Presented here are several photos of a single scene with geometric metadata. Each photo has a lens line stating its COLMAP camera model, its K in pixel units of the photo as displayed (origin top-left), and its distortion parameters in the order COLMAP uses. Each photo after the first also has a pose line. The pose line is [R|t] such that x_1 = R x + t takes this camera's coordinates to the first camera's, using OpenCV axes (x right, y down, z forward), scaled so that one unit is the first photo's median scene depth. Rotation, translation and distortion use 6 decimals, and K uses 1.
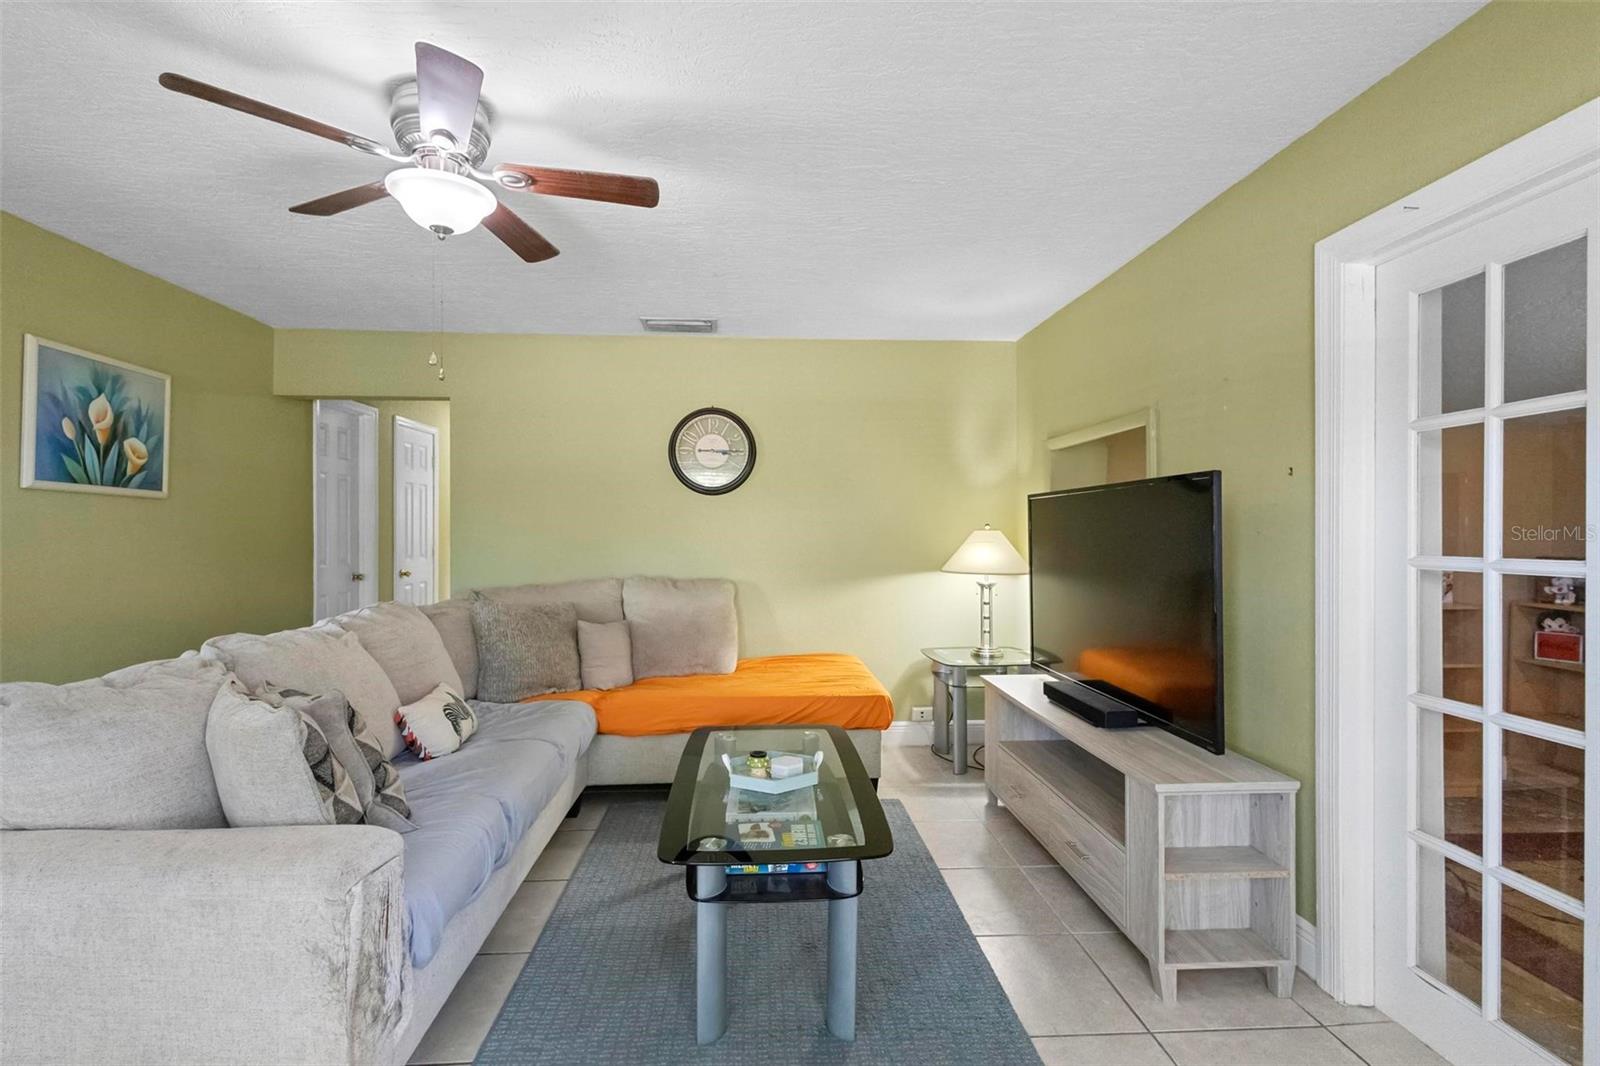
lens RADIAL K [[742.5, 0, 800.0], [0, 742.5, 528.3], [0, 0, 1]] dist [0.007898, -0.001163]
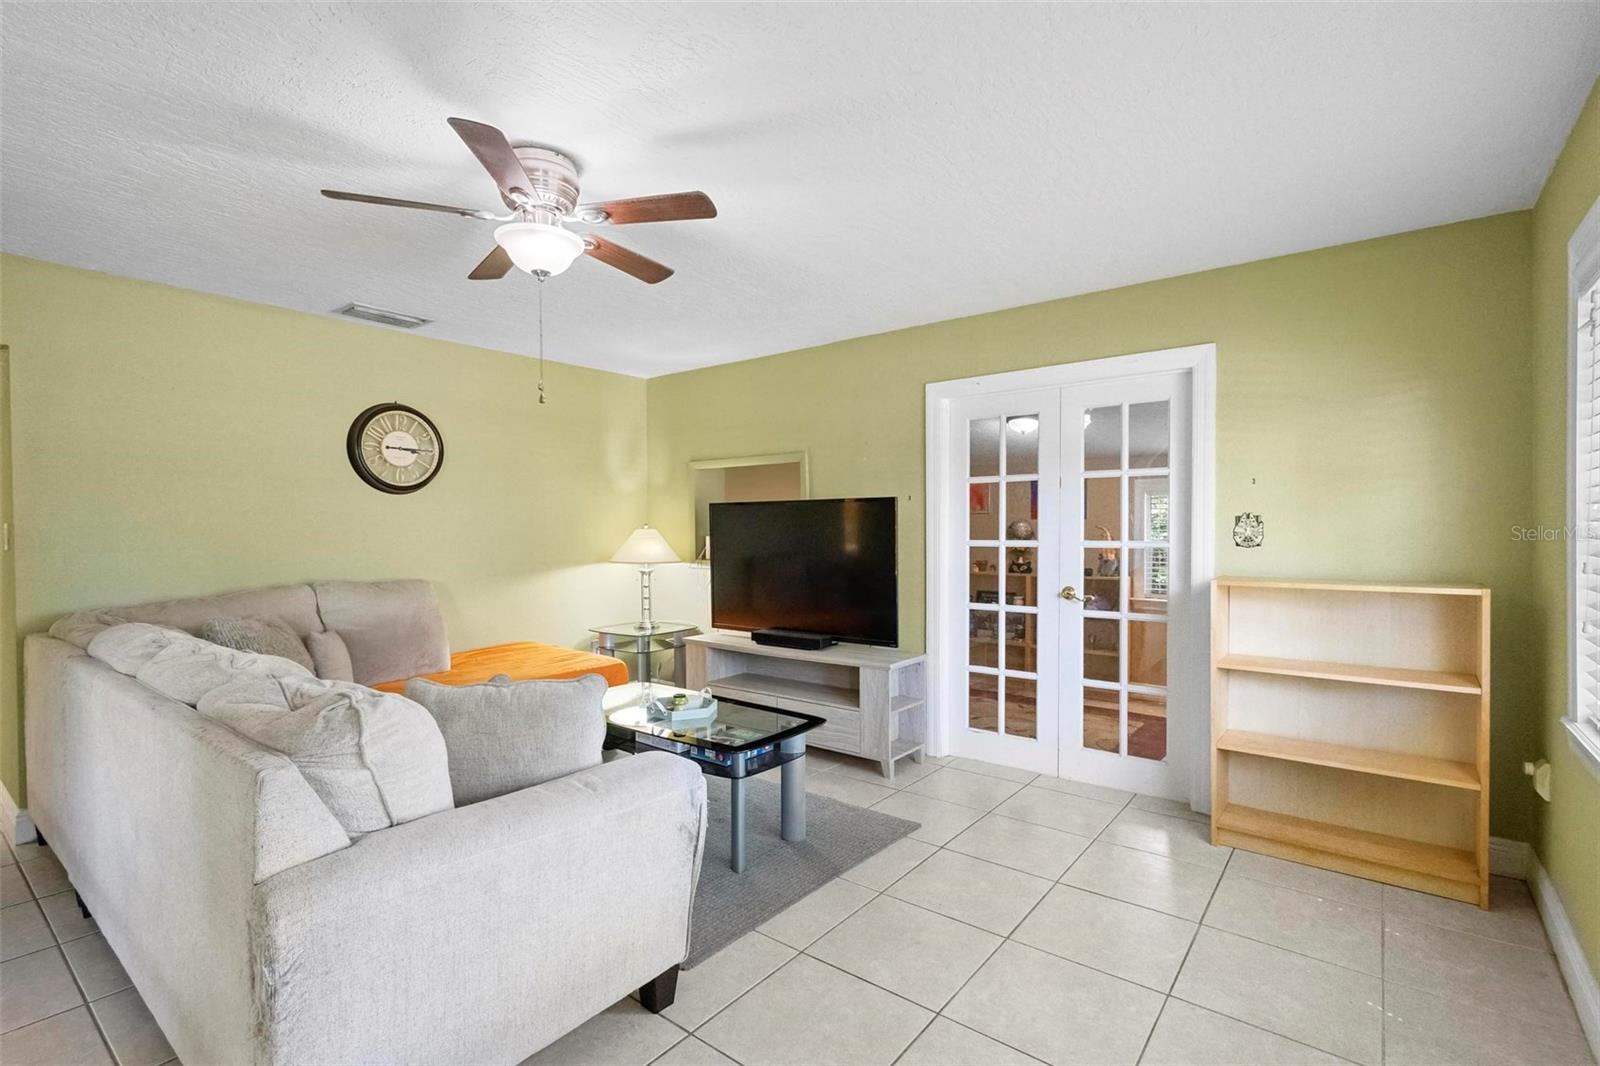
lens RADIAL K [[742.5, 0, 793.7], [0, 742.5, 533.1], [0, 0, 1]] dist [0.007898, -0.001163]
pose [[0.672668, -0.009824, 0.739879, -0.667020], [0.001284, 0.999926, 0.012110, -0.006309], [-0.739943, -0.007196, 0.672631, -0.047805]]
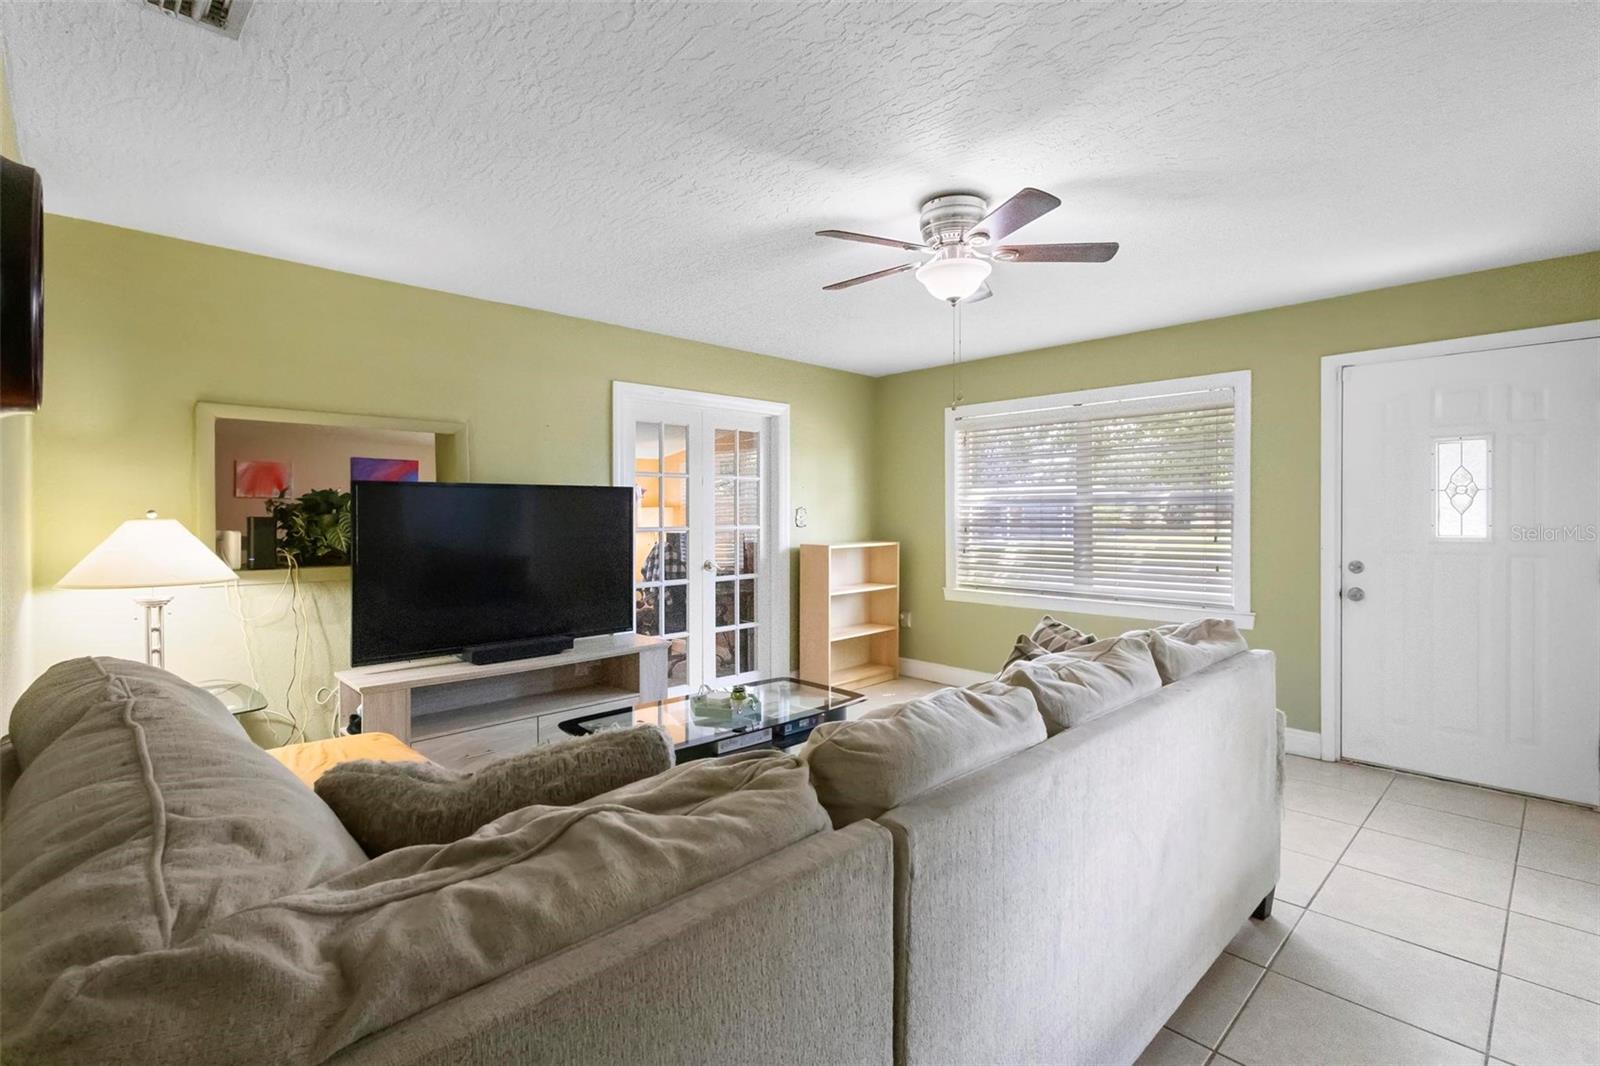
lens RADIAL K [[742.5, 0, 806.8], [0, 742.5, 517.8], [0, 0, 1]] dist [0.007898, -0.001163]
pose [[-0.651404, -0.010785, 0.758654, -0.827670], [-0.006272, 0.999941, 0.008830, -0.011591], [-0.758705, 0.000993, -0.651434, 1.283250]]
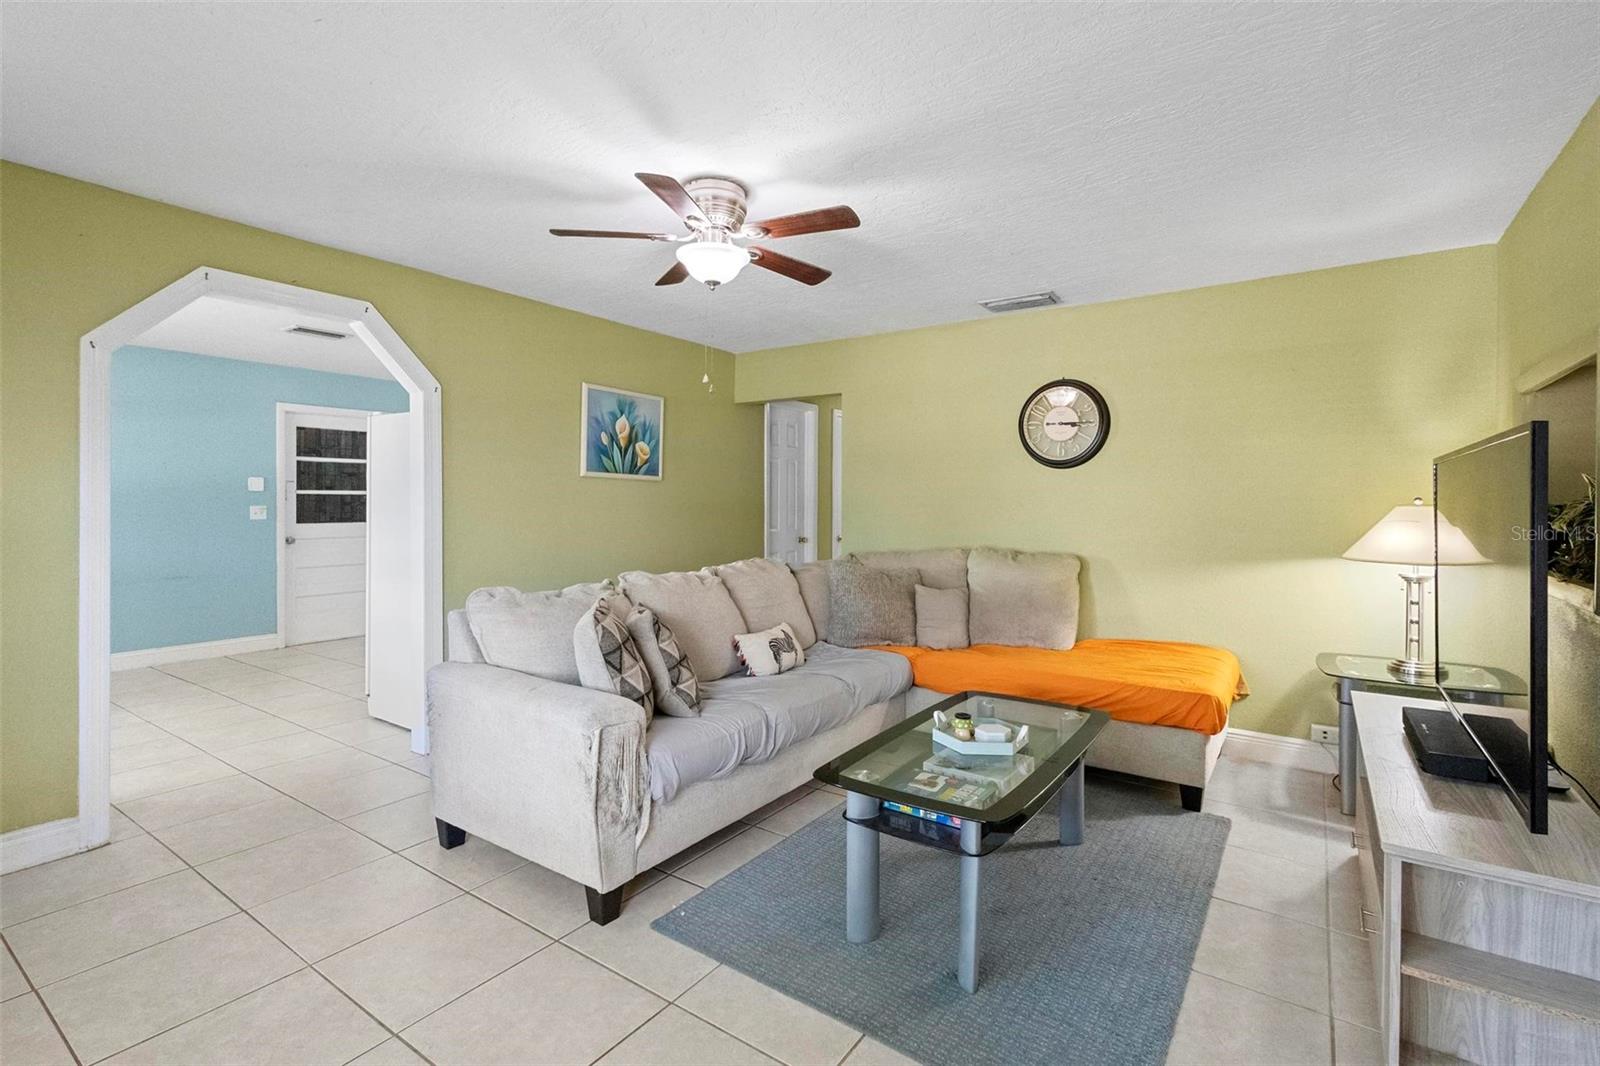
lens RADIAL K [[742.5, 0, 796.0], [0, 742.5, 507.2], [0, 0, 1]] dist [0.007898, -0.001163]
pose [[0.779213, 0.007204, -0.626717, 0.304996], [-0.002526, 0.999962, 0.008354, -0.001066], [0.626754, -0.004926, 0.779202, 0.020126]]
